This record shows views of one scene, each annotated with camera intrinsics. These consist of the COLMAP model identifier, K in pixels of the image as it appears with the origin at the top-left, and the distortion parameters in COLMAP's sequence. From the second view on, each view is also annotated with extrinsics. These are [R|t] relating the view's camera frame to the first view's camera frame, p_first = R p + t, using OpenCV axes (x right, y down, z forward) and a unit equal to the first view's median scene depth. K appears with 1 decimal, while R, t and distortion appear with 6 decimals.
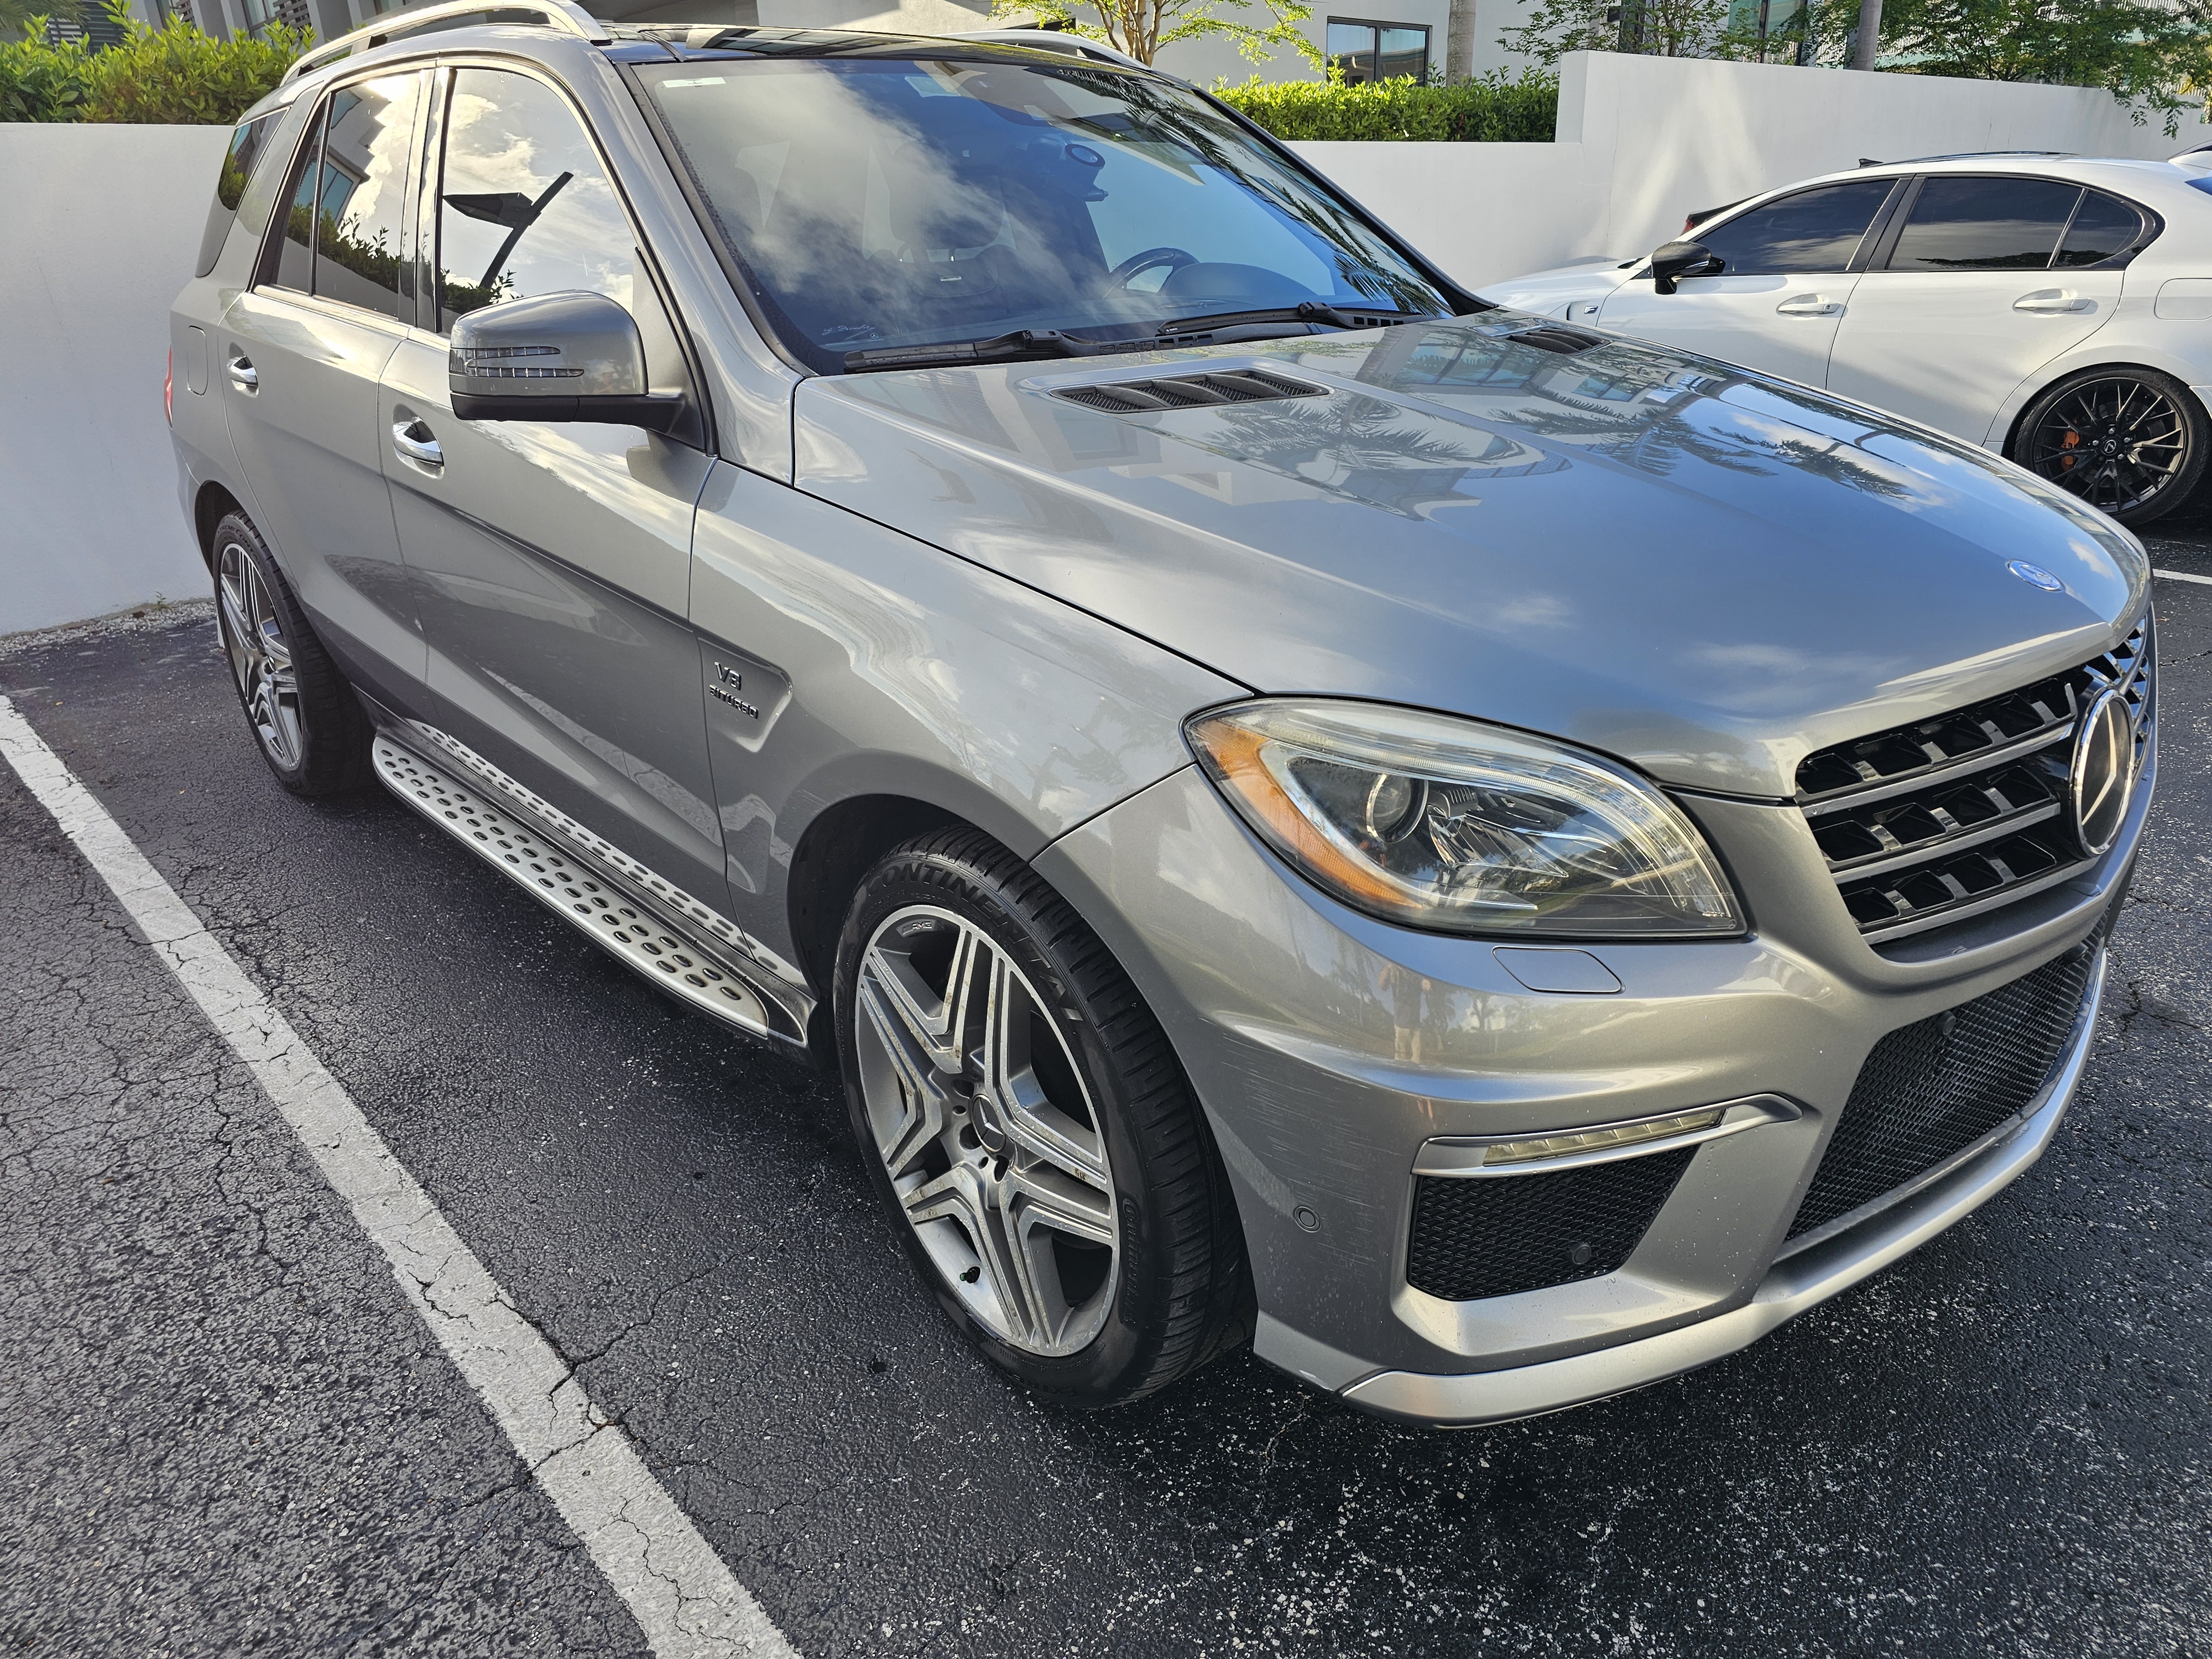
lens RADIAL K [[1535.1, 0, 1113.0], [0, 1535.1, 828.8], [0, 0, 1]] dist [0.005629, -0.010105]
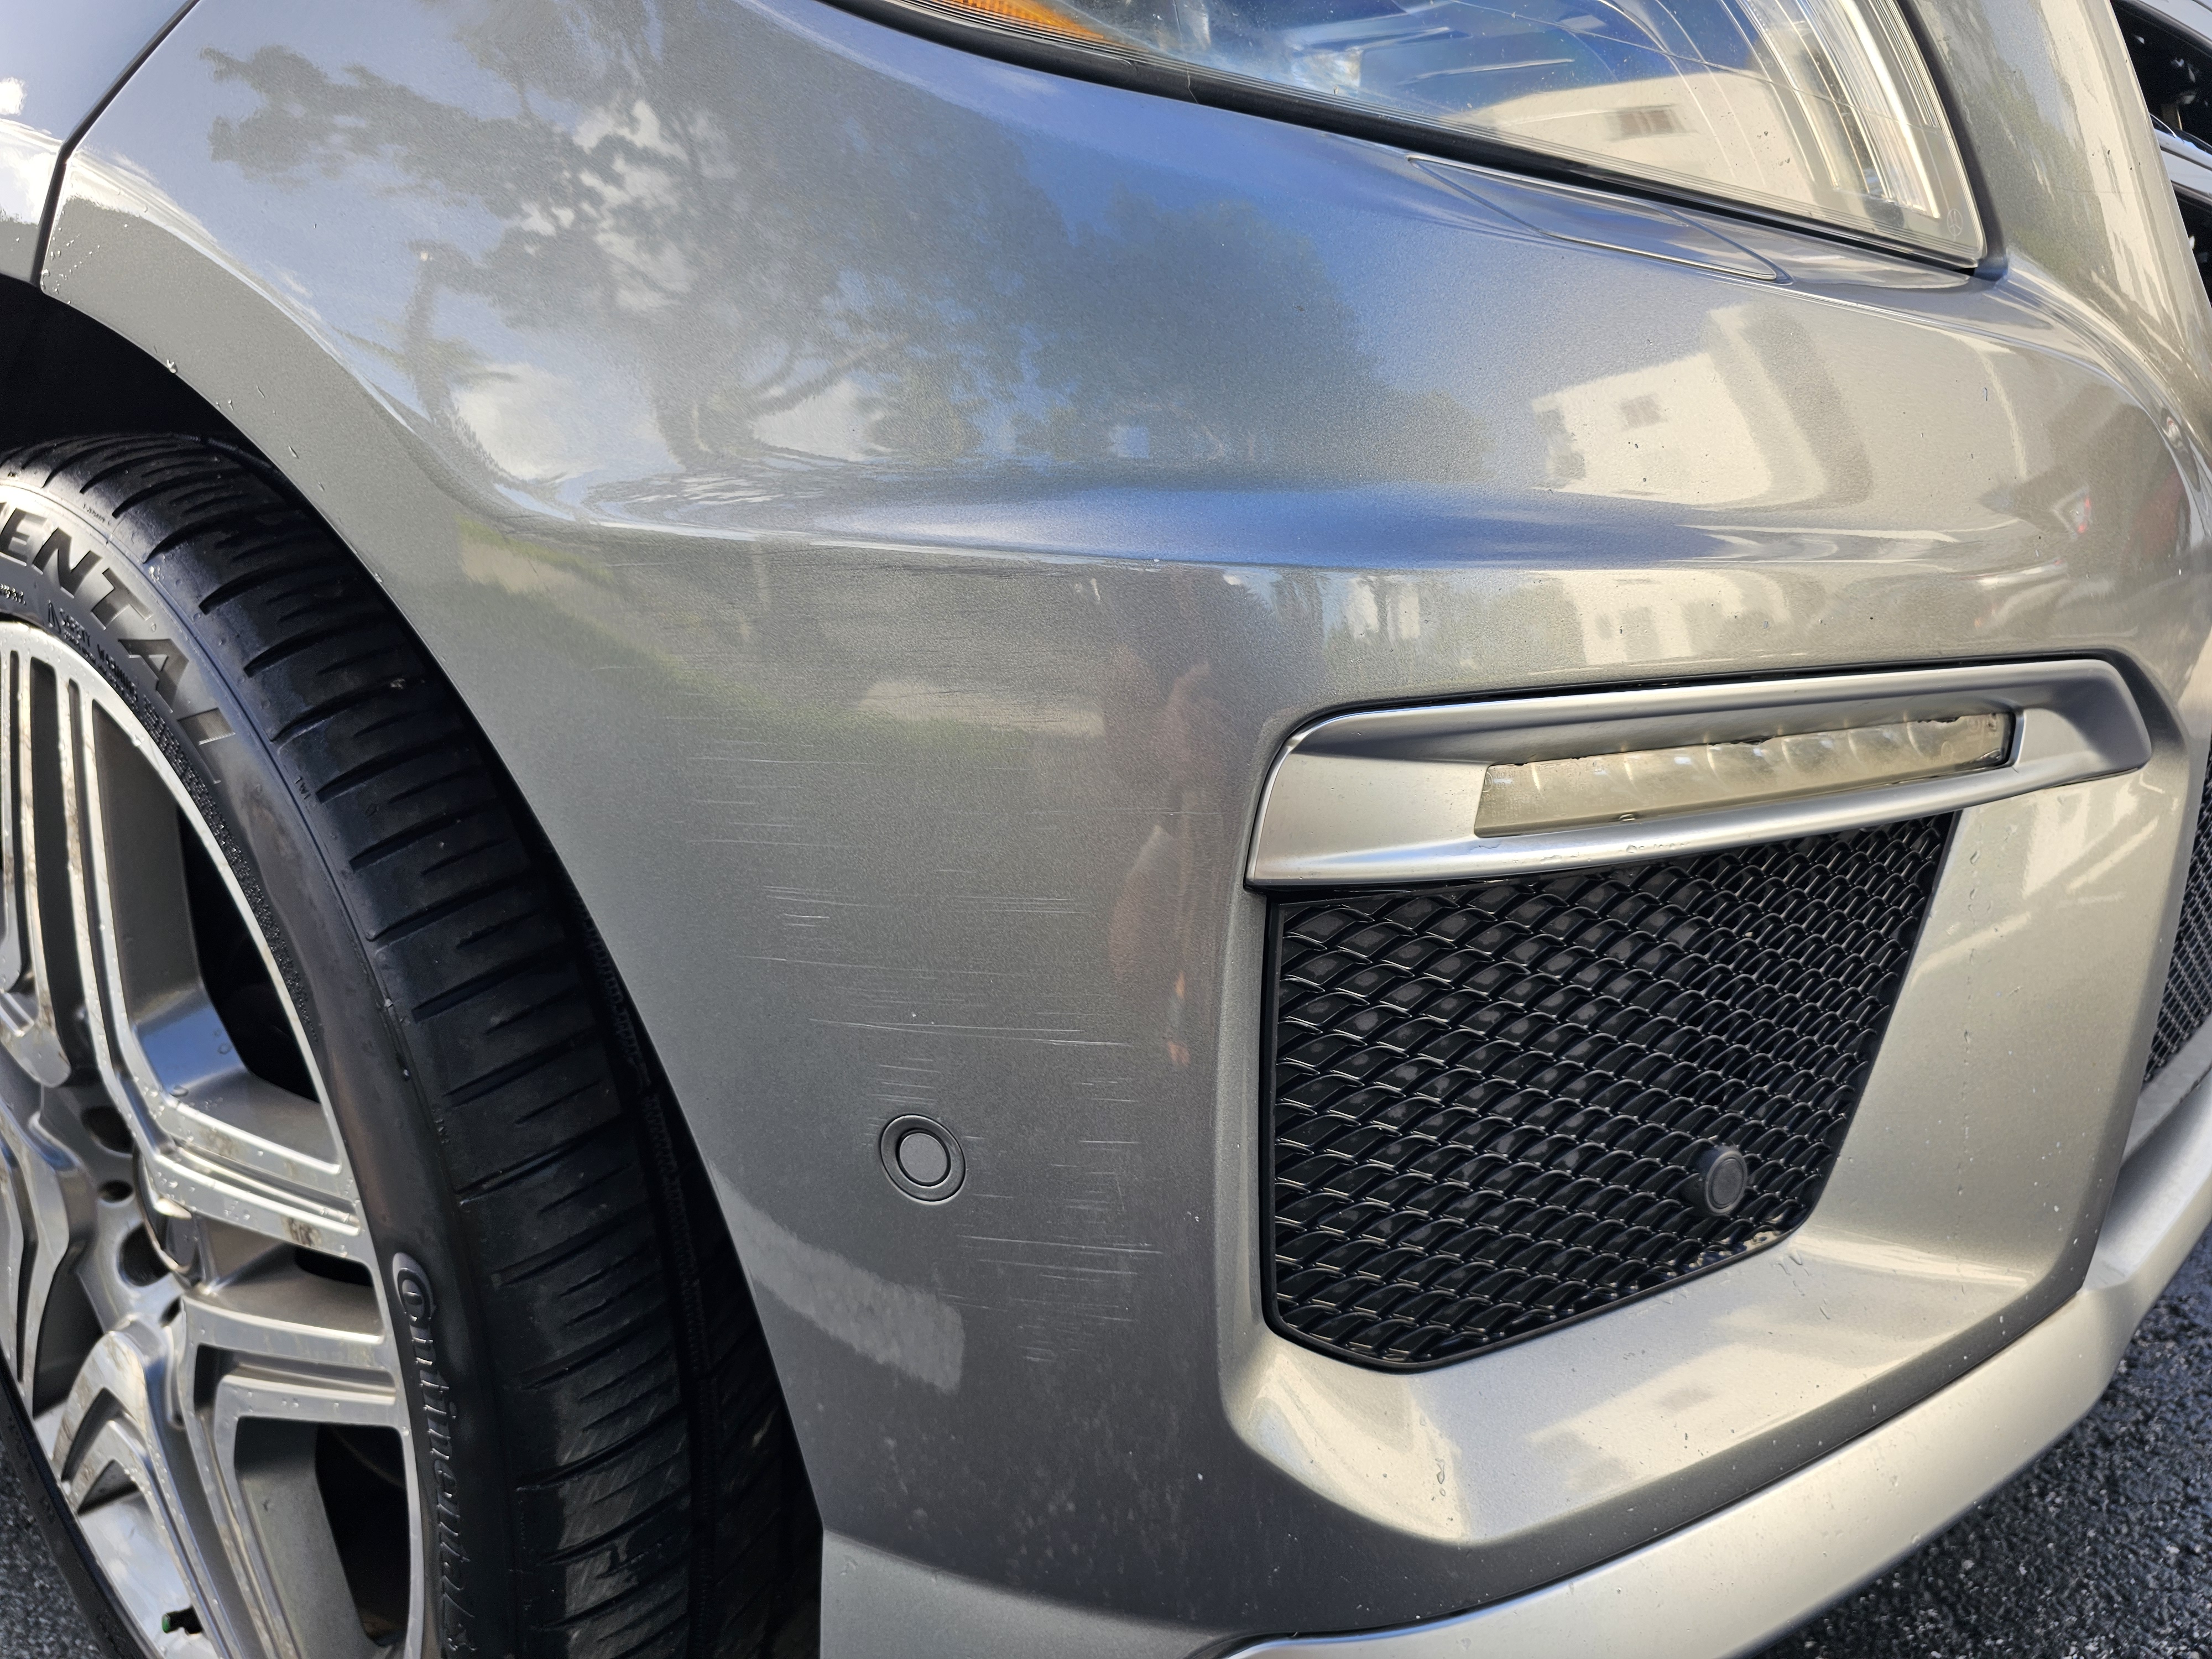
lens RADIAL K [[1535.1, 0, 1116.1], [0, 1535.1, 839.3], [0, 0, 1]] dist [0.005629, -0.010105]
pose [[0.972072, -0.074778, 0.222452, 0.098958], [0.113380, 0.979558, -0.166165, 0.241540], [-0.205479, 0.186746, 0.960679, 0.675549]]
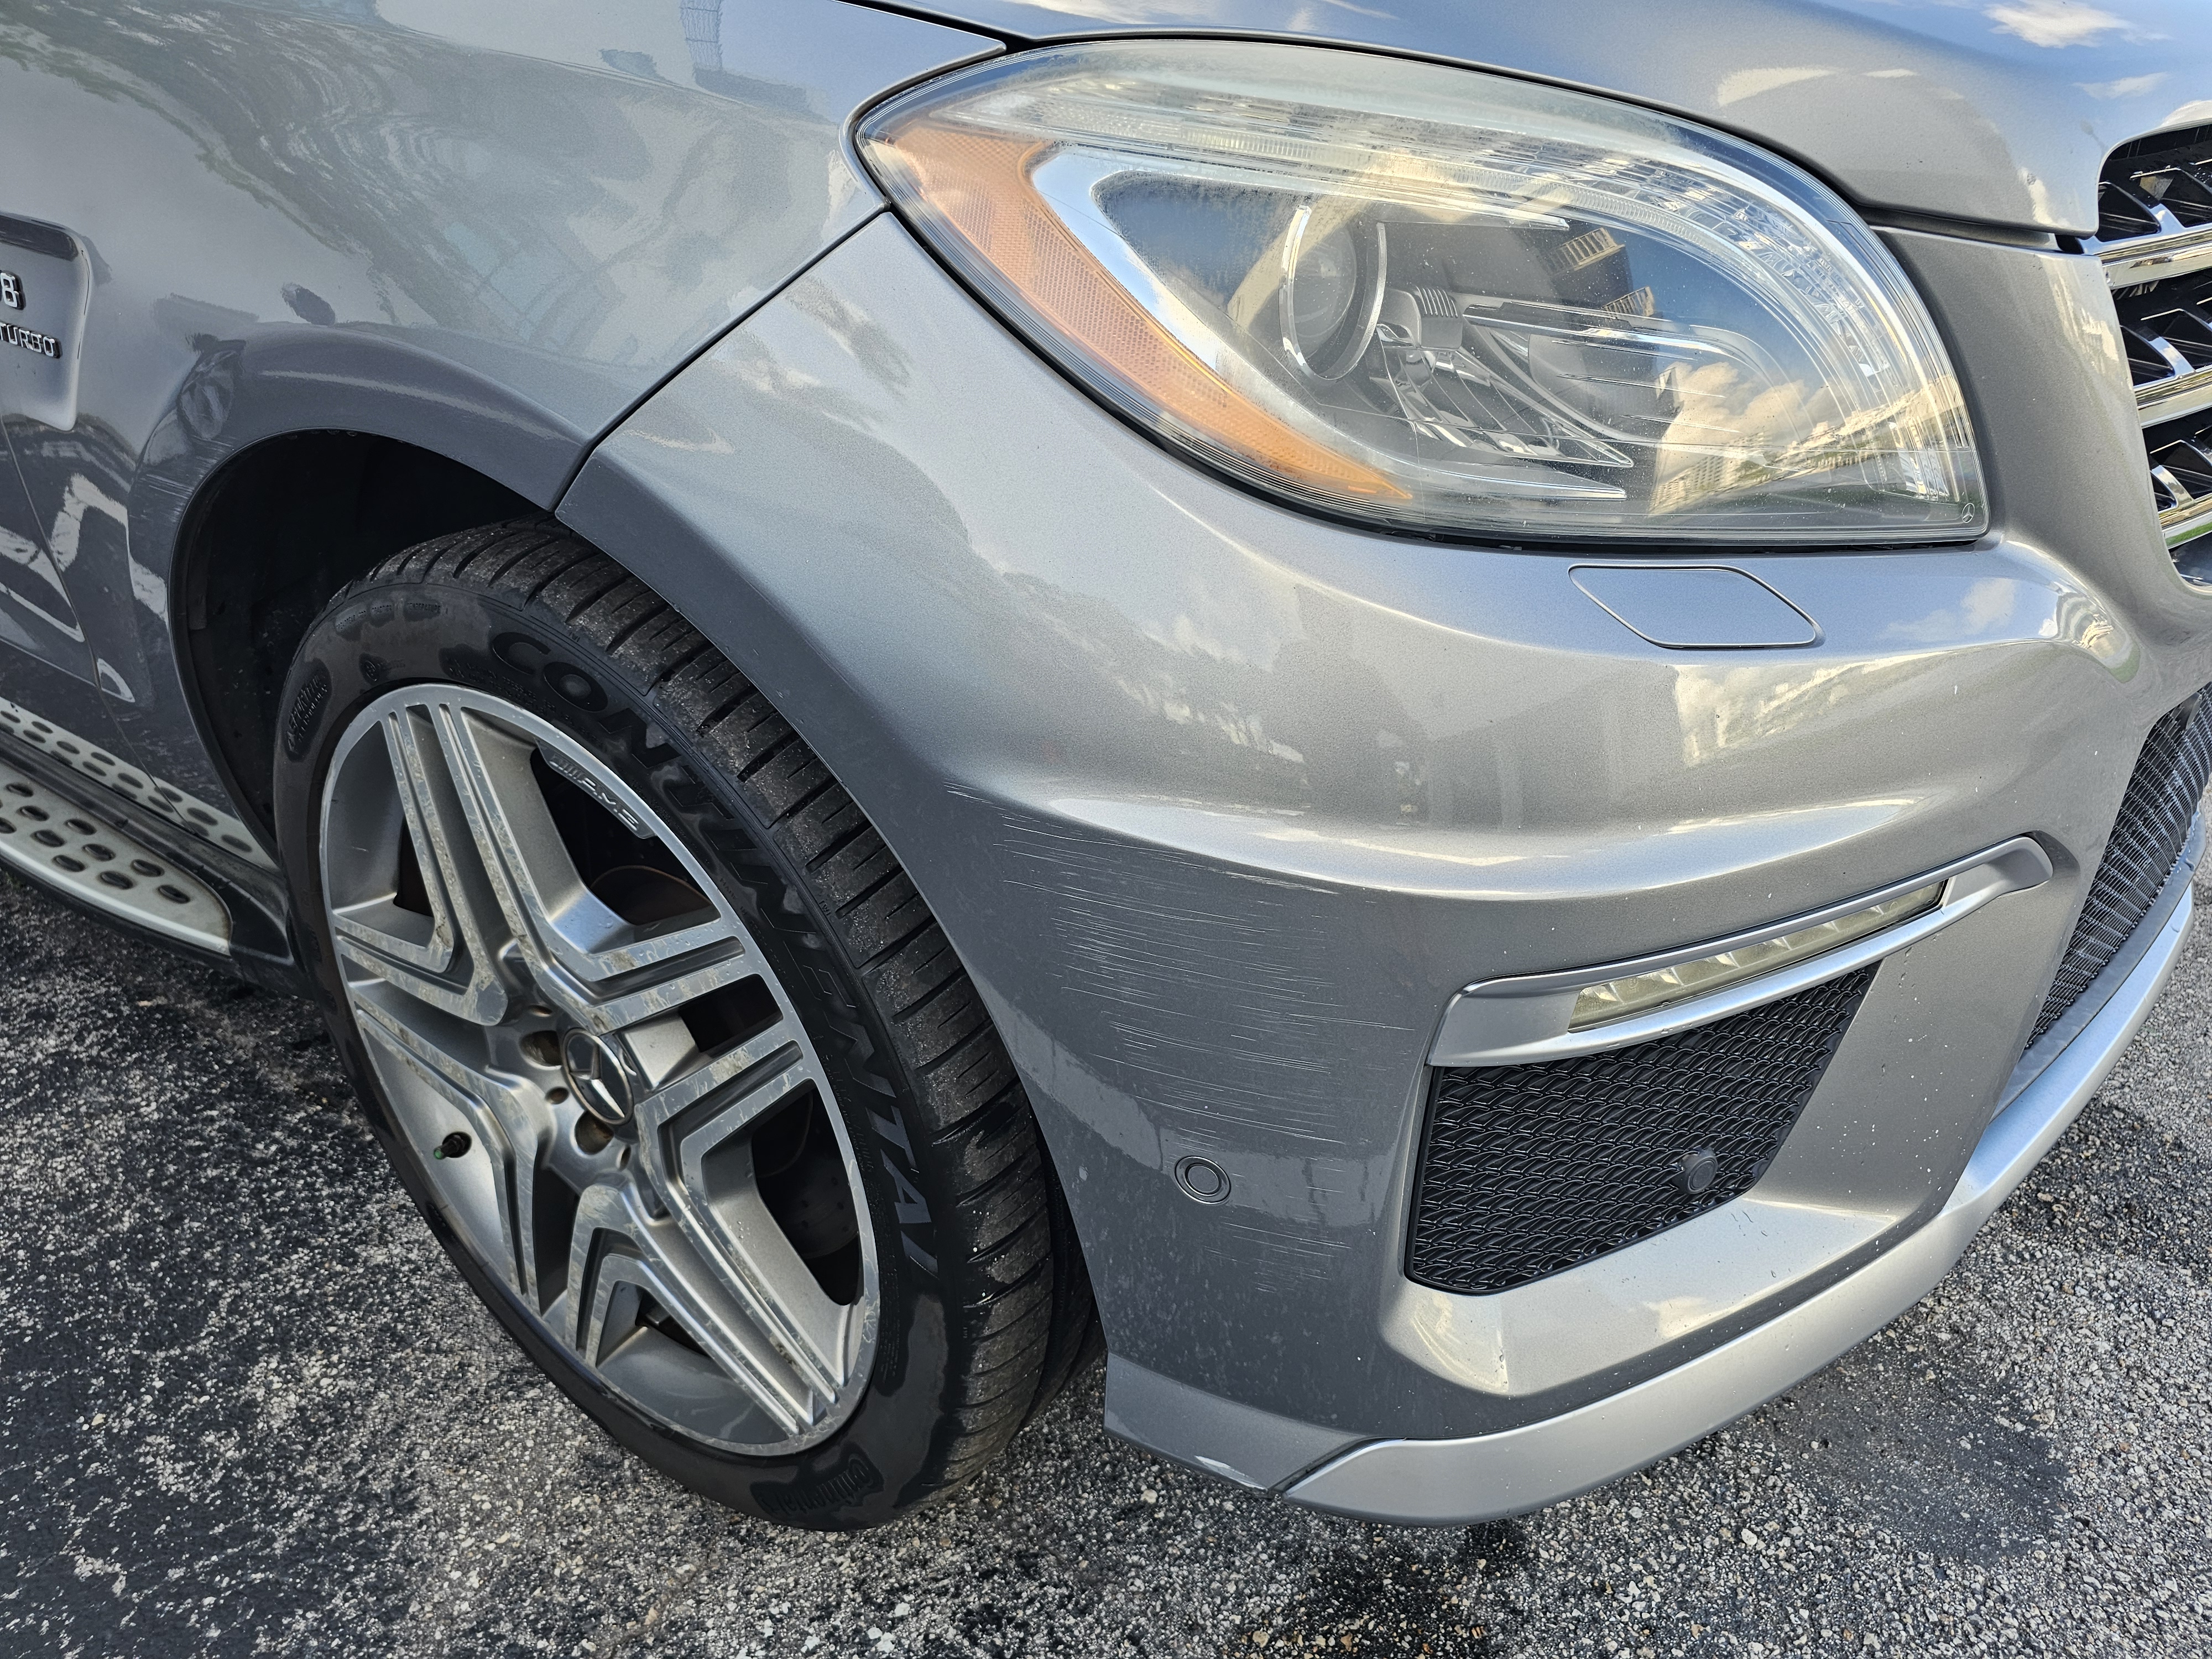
lens RADIAL K [[1535.1, 0, 1107.8], [0, 1535.1, 832.2], [0, 0, 1]] dist [0.005629, -0.010105]
pose [[0.980832, -0.093917, 0.170729, 0.022079], [0.081344, 0.993533, 0.079219, 0.099258], [-0.177065, -0.063812, 0.982128, 0.514934]]
